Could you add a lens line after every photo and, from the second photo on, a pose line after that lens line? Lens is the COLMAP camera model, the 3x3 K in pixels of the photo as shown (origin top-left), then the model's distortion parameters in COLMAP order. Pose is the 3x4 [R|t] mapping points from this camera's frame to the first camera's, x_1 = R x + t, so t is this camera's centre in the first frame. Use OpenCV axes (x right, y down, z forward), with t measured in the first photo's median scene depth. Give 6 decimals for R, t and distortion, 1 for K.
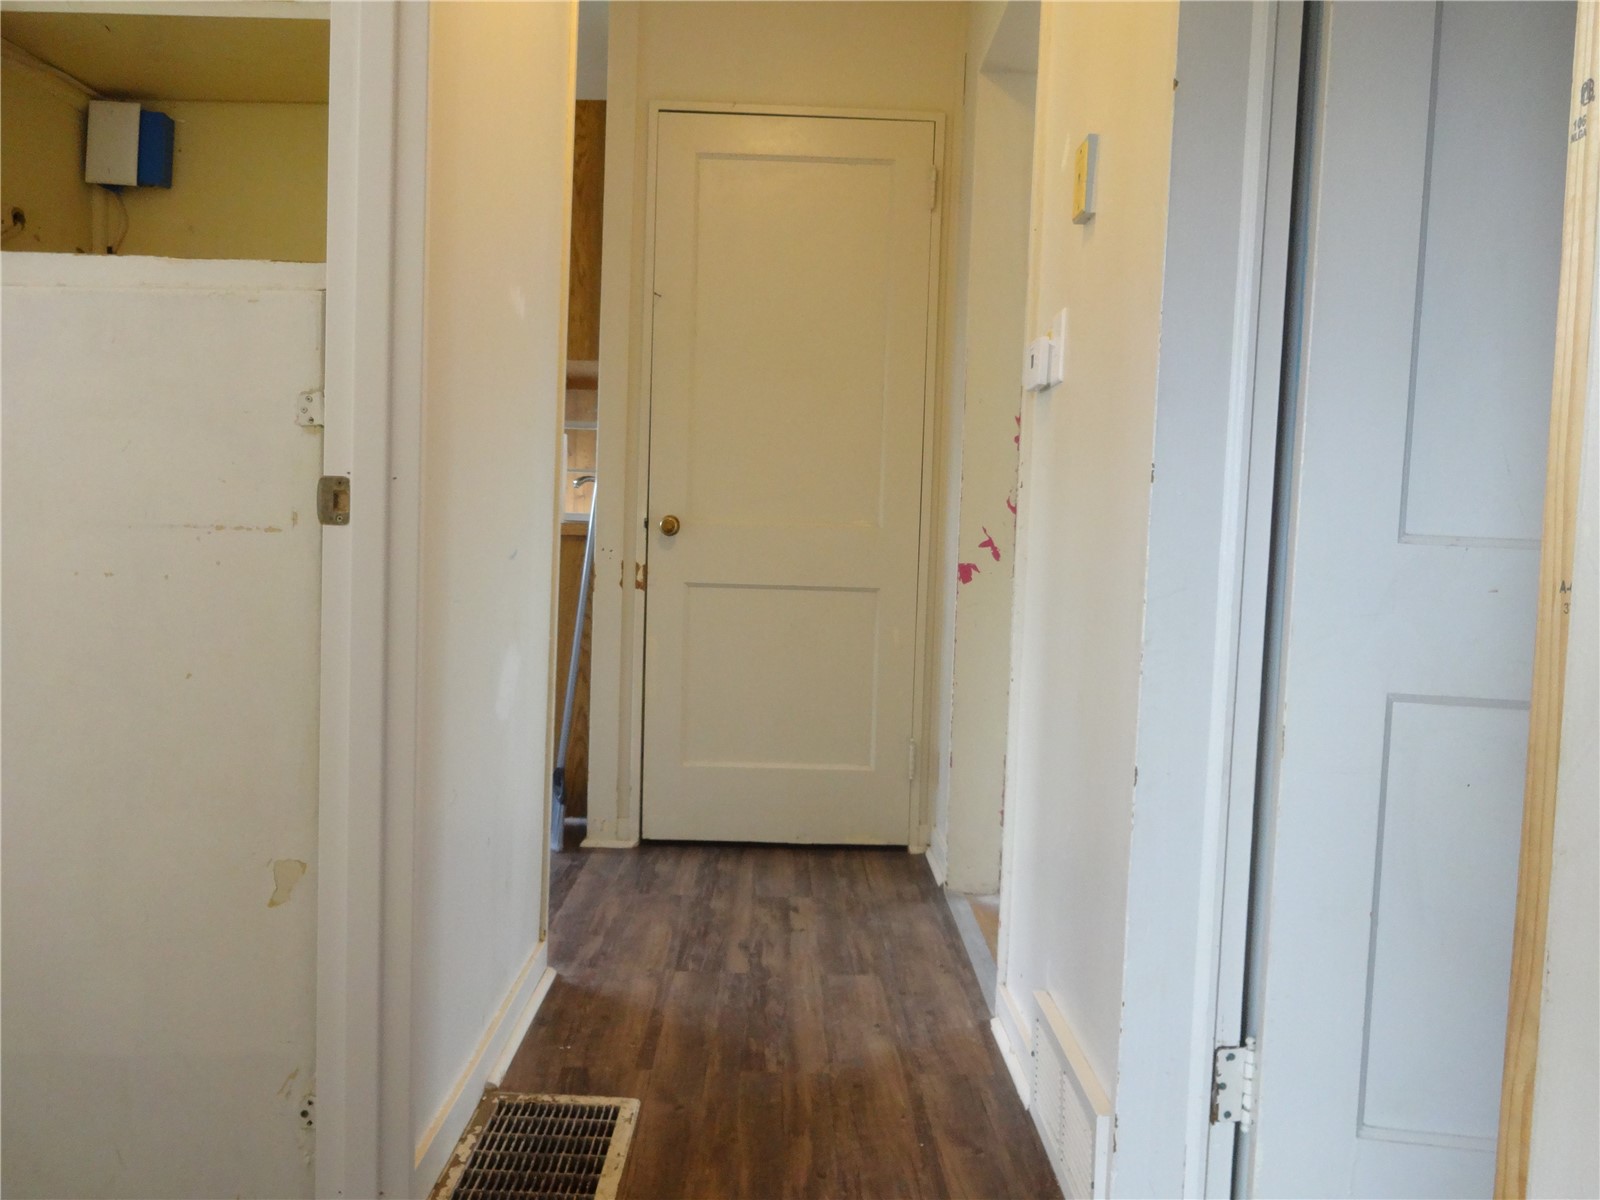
lens RADIAL K [[1183.0, 0, 805.1], [0, 1183.0, 591.8], [0, 0, 1]] dist [-0.000671, -0.009088]
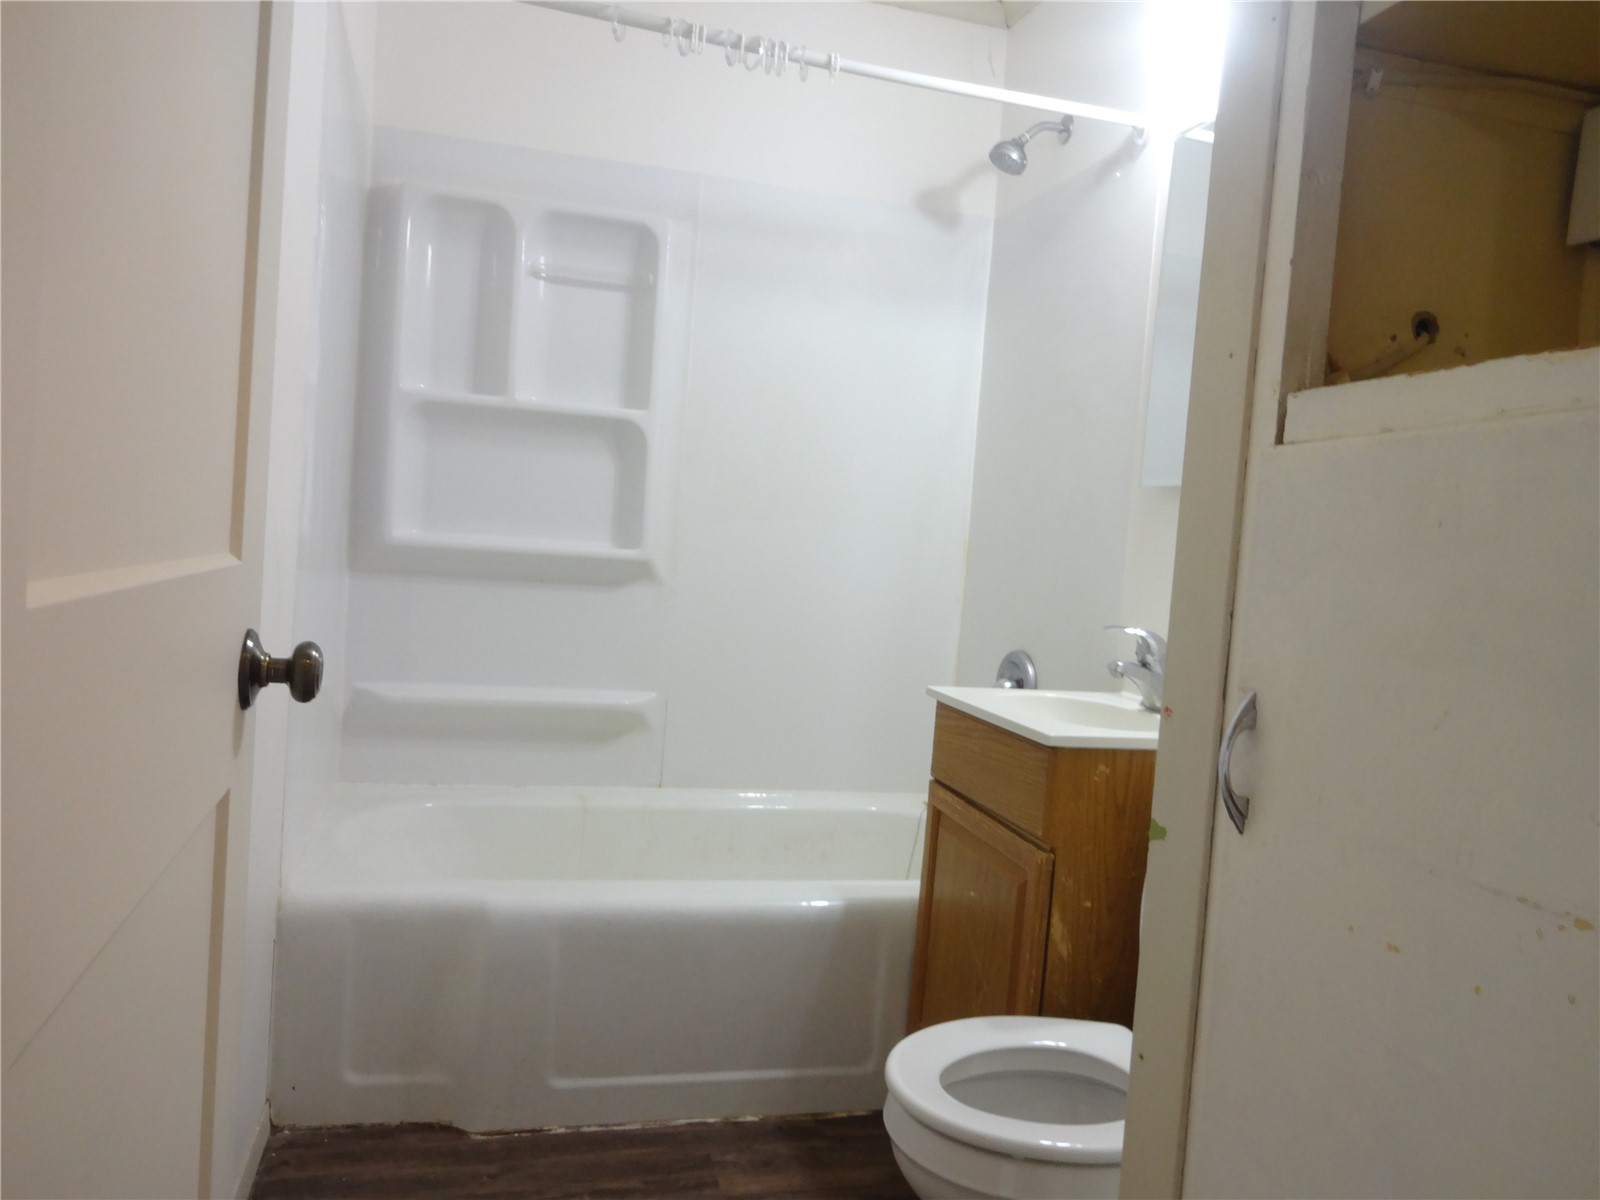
lens RADIAL K [[1183.0, 0, 805.1], [0, 1183.0, 591.8], [0, 0, 1]] dist [-0.000671, -0.009088]
pose [[0.251180, 0.027326, -0.967555, -0.122606], [-0.120003, 0.992769, -0.003115, -0.130912], [0.960473, 0.116892, 0.252643, 0.530636]]
